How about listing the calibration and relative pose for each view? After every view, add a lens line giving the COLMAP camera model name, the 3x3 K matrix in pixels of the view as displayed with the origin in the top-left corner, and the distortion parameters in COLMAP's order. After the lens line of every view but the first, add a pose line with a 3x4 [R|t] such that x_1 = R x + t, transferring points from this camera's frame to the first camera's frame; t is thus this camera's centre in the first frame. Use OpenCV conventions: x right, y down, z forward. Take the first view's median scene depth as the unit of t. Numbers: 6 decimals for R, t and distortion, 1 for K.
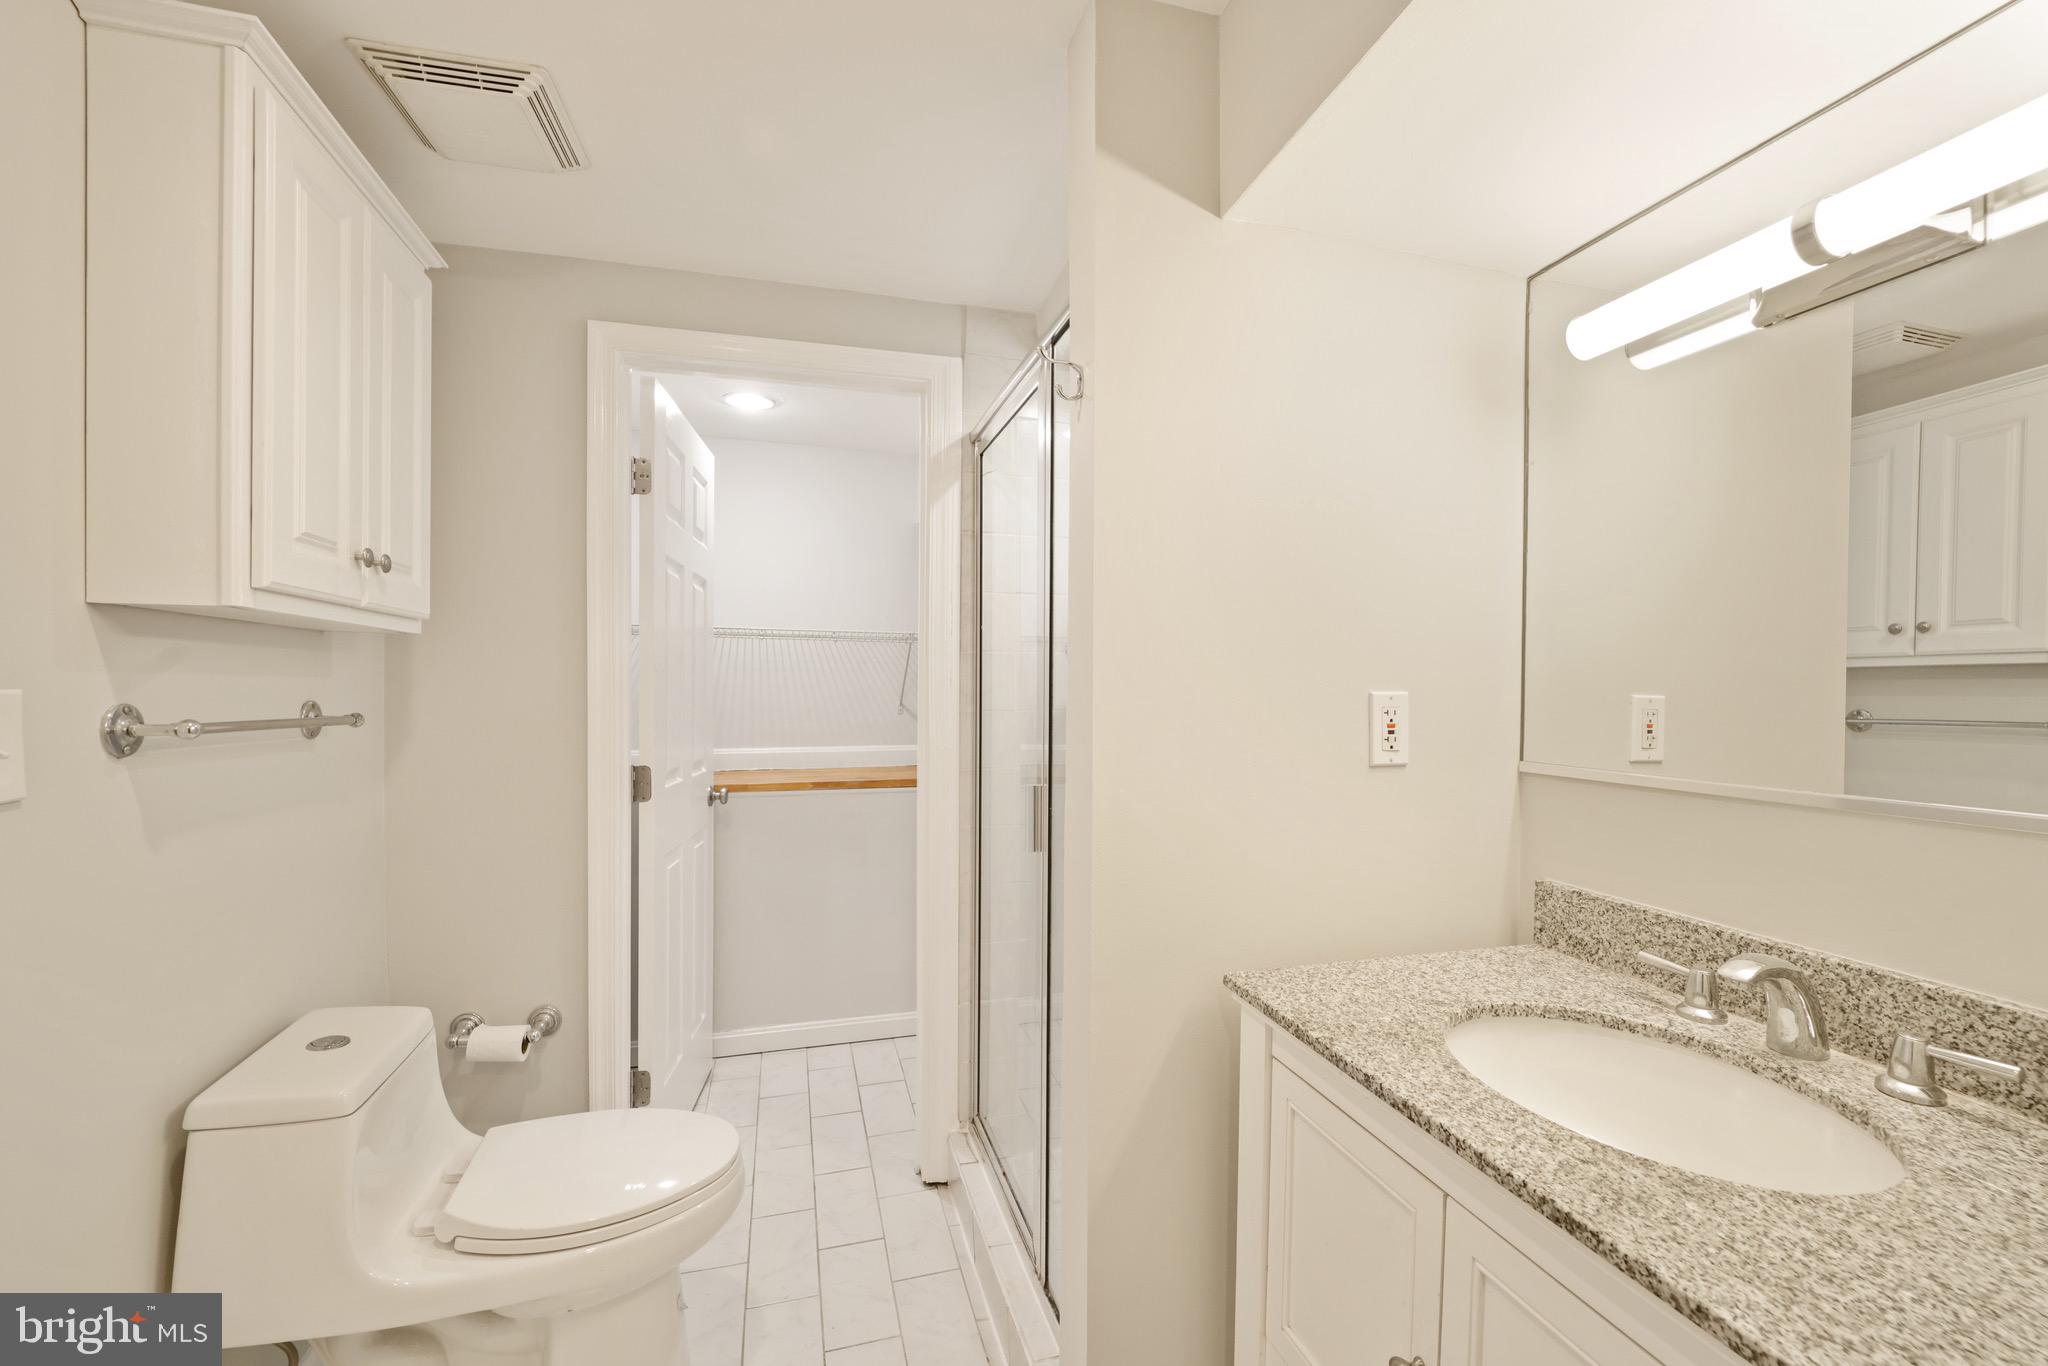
lens RADIAL K [[823.3, 0, 1022.0], [0, 823.3, 701.9], [0, 0, 1]] dist [-0.008155, -0.004183]
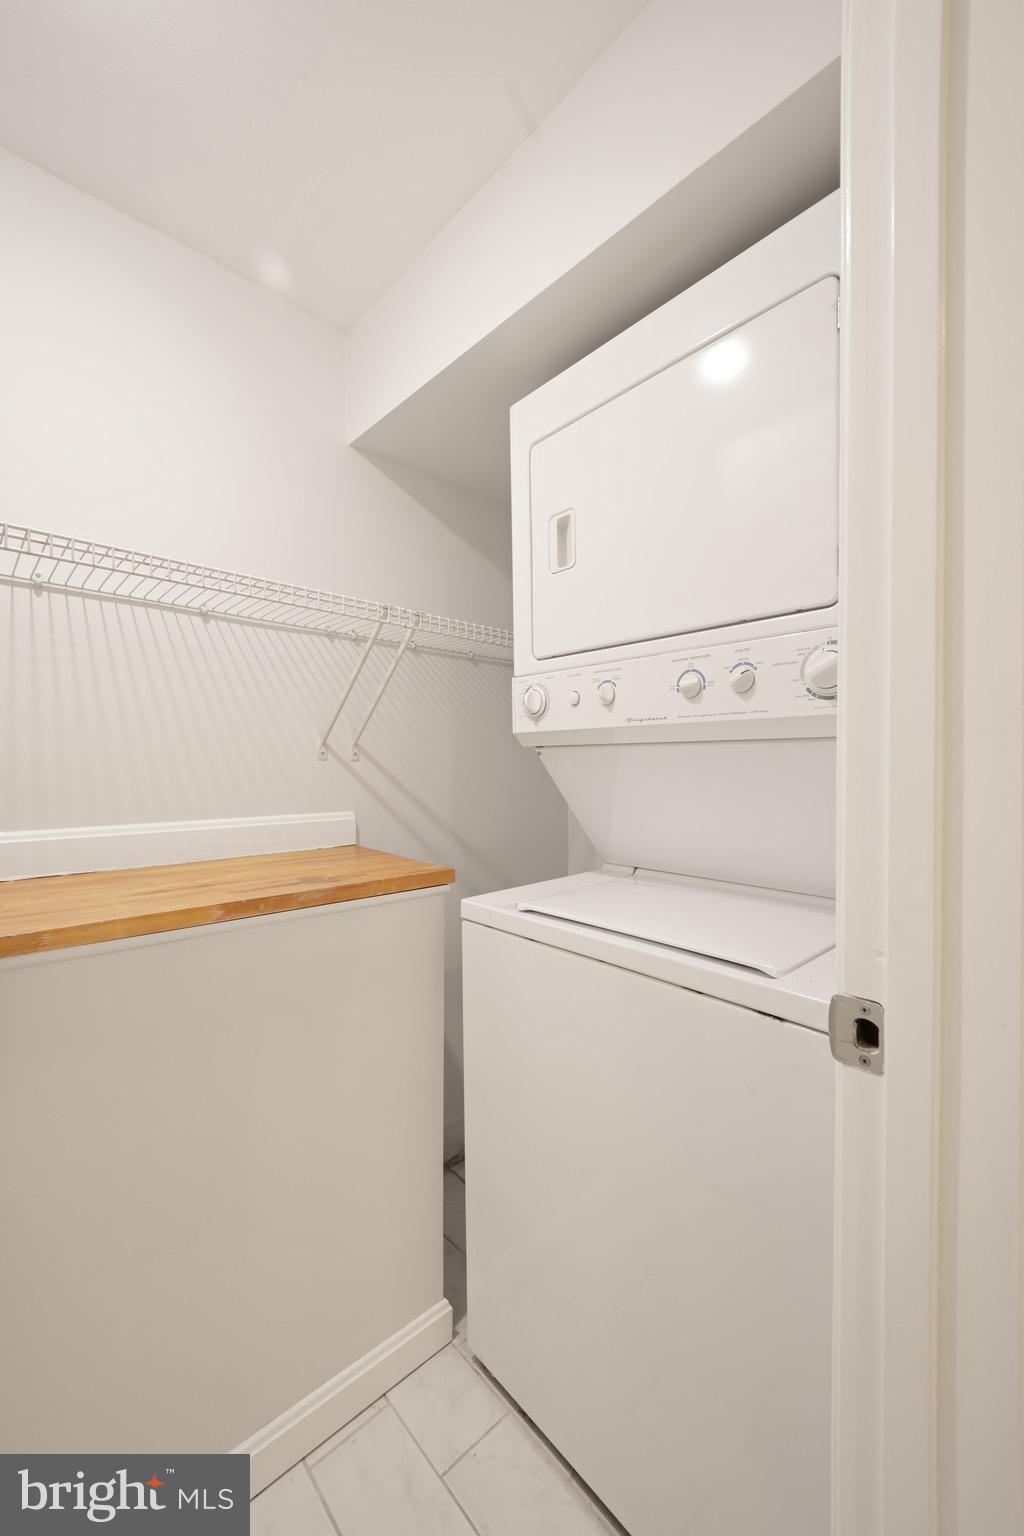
lens RADIAL K [[617.5, 0, 512.2], [0, 617.5, 767.3], [0, 0, 1]] dist [-0.008155, -0.004183]
pose [[0.899048, -0.007269, 0.437789, -0.424043], [0.013689, 0.999840, -0.011511, 0.052692], [-0.437635, 0.016342, 0.899004, 1.056008]]
